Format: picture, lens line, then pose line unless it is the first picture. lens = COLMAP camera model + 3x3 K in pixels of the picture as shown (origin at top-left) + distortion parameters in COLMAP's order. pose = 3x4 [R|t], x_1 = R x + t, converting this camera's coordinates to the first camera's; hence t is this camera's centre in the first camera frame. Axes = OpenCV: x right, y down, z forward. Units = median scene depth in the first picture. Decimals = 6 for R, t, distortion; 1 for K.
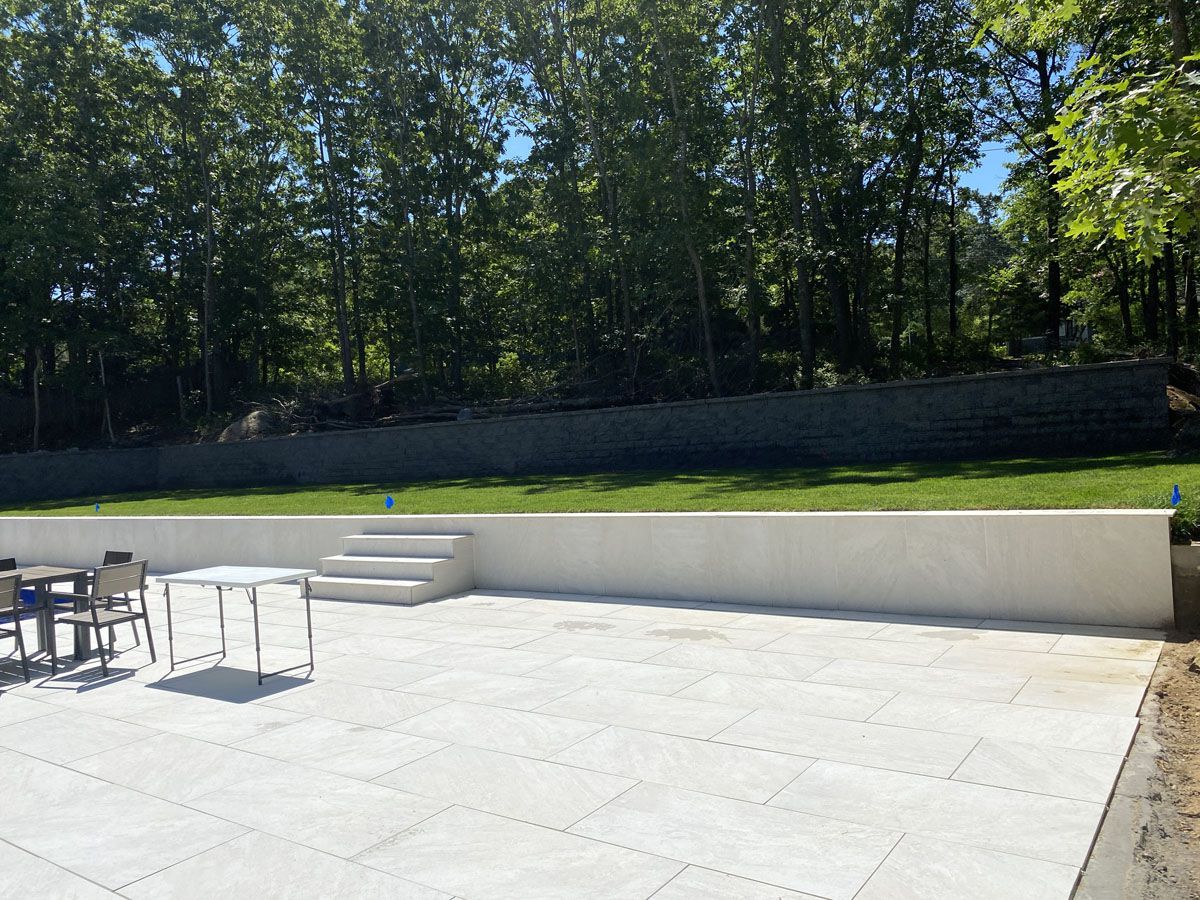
lens RADIAL K [[913.0, 0, 592.8], [0, 913.0, 447.0], [0, 0, 1]] dist [0.025718, -0.025448]
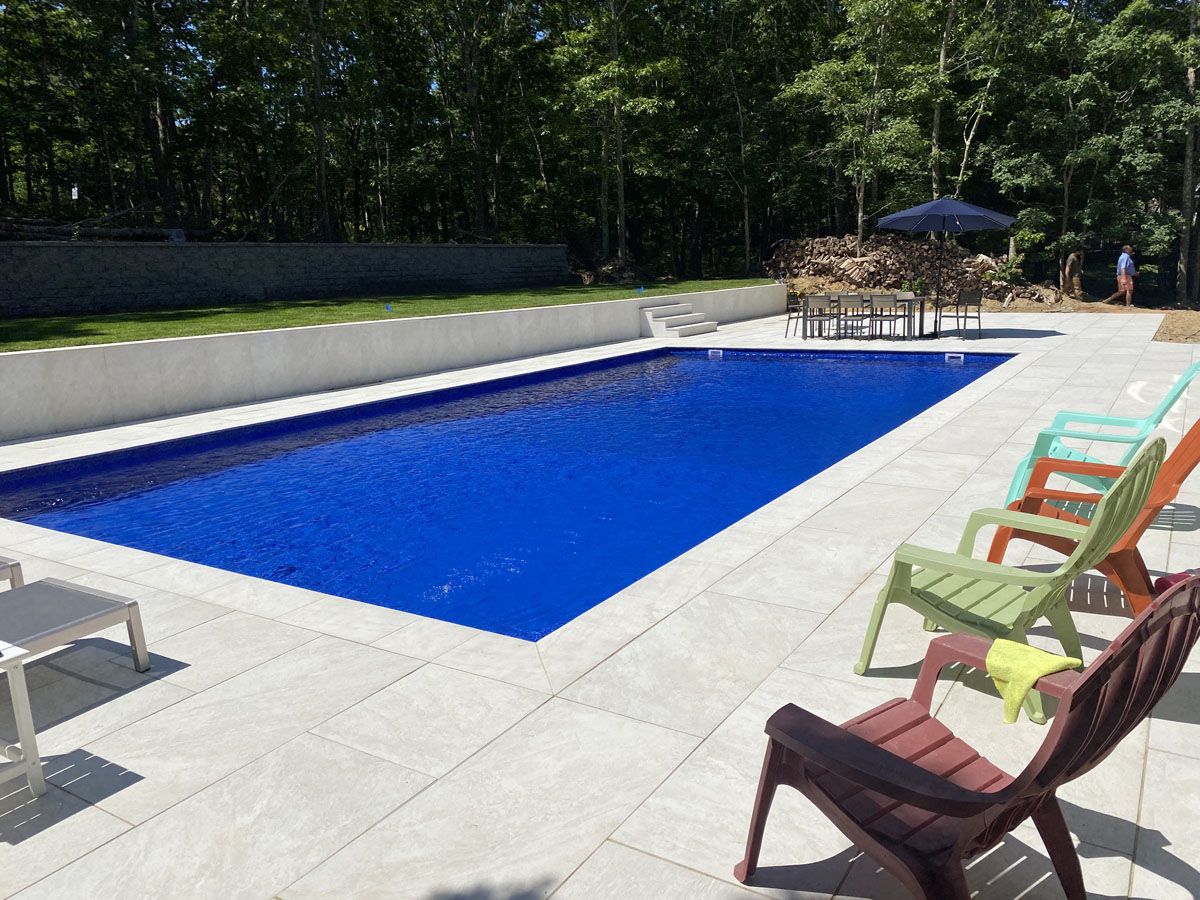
lens RADIAL K [[913.0, 0, 611.4], [0, 913.0, 443.6], [0, 0, 1]] dist [0.025718, -0.025448]
pose [[-0.081163, -0.127871, 0.988464, -1.186349], [0.041088, 0.990464, 0.131503, 0.071599], [-0.995854, 0.051287, -0.075135, 0.705222]]
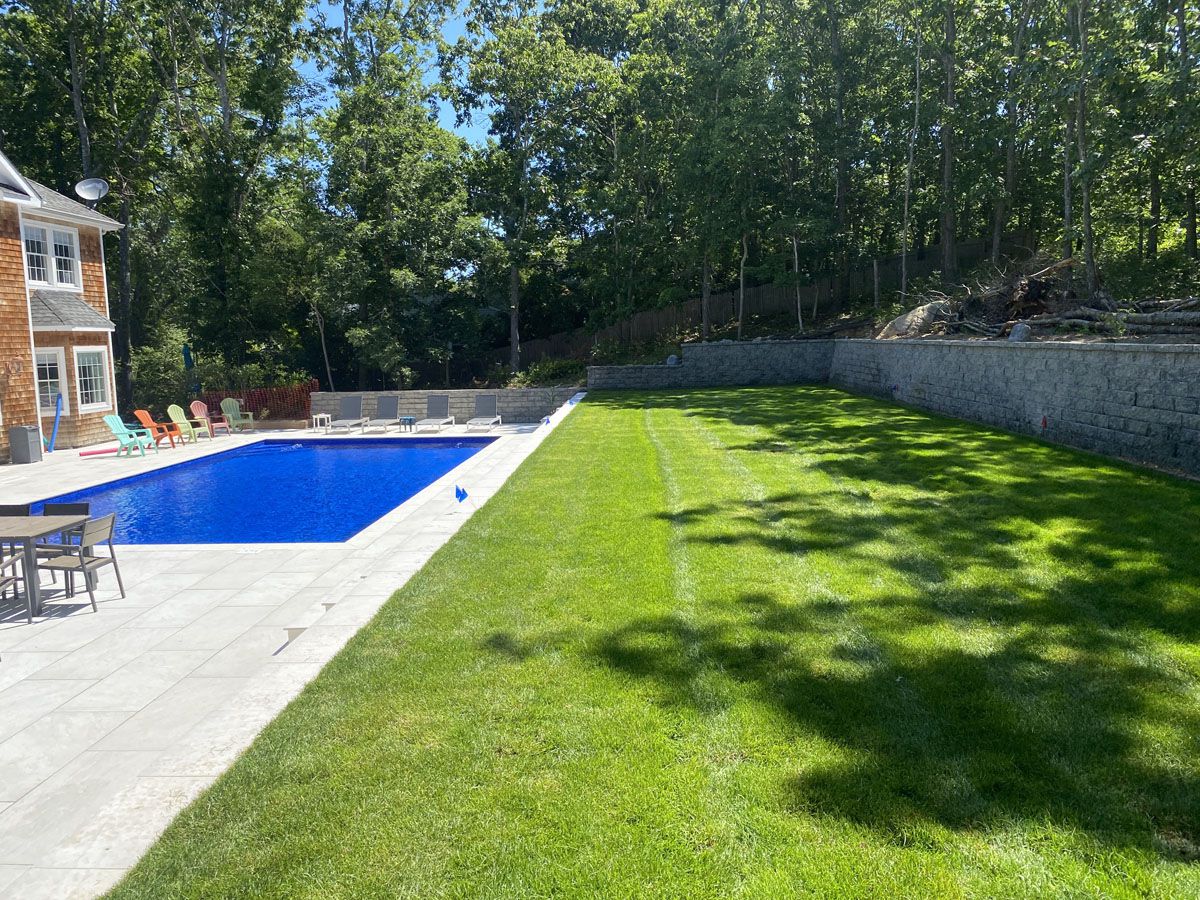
lens RADIAL K [[913.0, 0, 605.2], [0, 913.0, 453.3], [0, 0, 1]] dist [0.025718, -0.025448]
pose [[0.559983, 0.152285, -0.814389, 0.278130], [-0.017335, 0.984901, 0.172250, -0.063769], [0.828323, -0.082339, 0.554167, 0.396204]]
